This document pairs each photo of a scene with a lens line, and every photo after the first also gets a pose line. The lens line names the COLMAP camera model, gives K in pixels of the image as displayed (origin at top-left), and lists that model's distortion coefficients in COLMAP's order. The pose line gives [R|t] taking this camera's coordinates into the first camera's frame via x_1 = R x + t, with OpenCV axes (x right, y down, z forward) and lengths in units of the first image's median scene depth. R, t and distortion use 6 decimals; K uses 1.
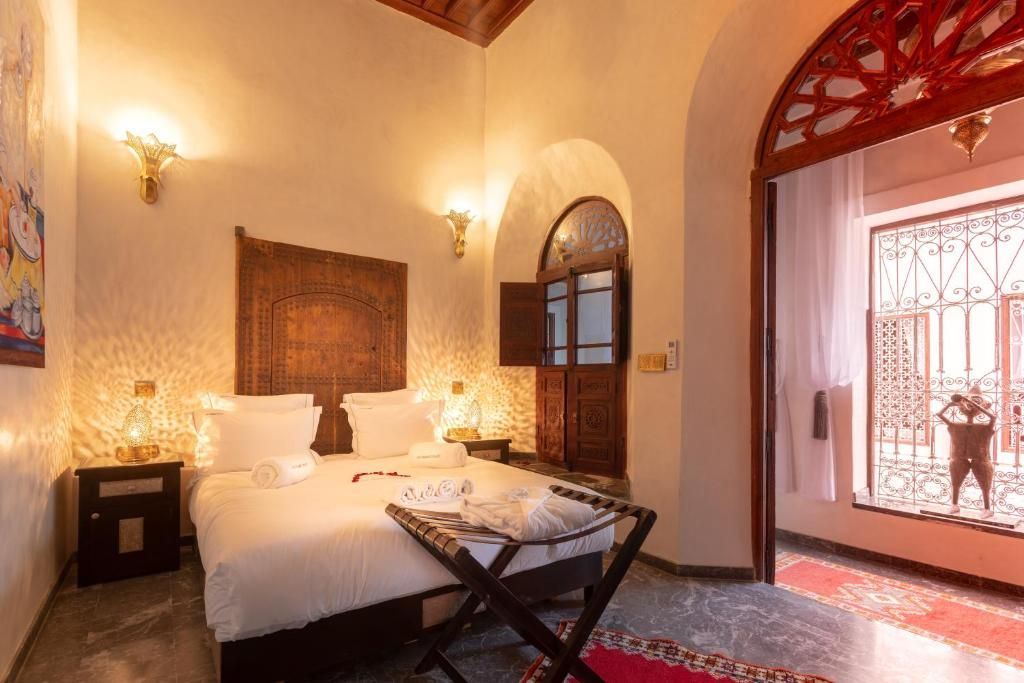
lens RADIAL K [[500.5, 0, 513.8], [0, 500.5, 370.8], [0, 0, 1]] dist [-0.002337, 0.001403]
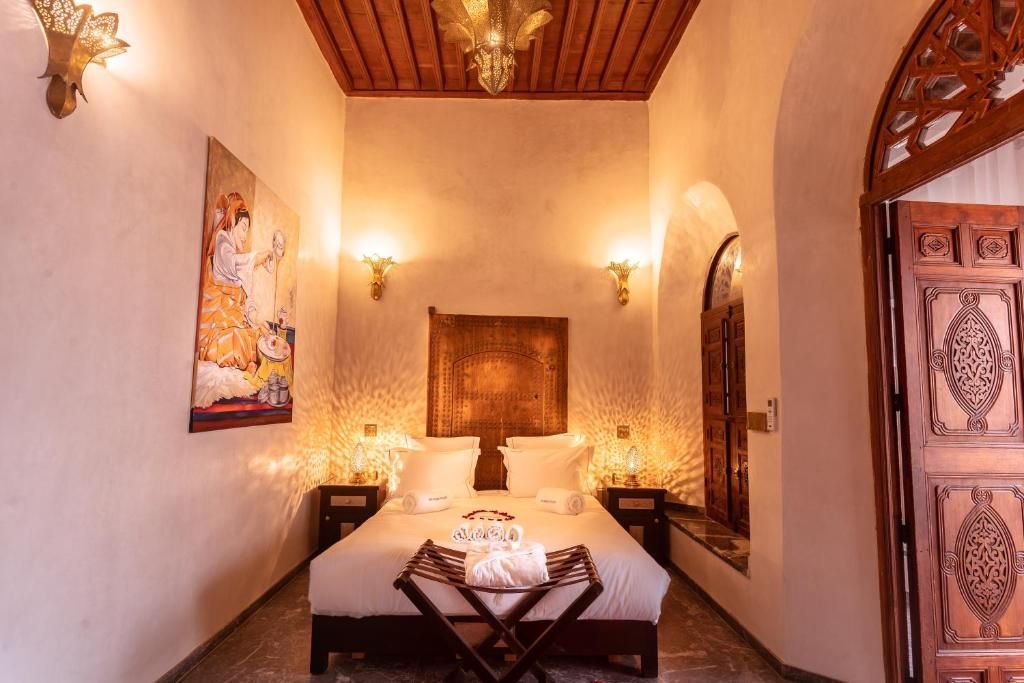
lens RADIAL K [[533.0, 0, 512.0], [0, 533.0, 341.5], [0, 0, 1]] dist [-0.008239, 0.000565]
pose [[0.831415, -0.055017, -0.552922, 0.397191], [0.003403, 0.995572, -0.093945, -0.063607], [0.555642, 0.076226, 0.827920, -0.039119]]
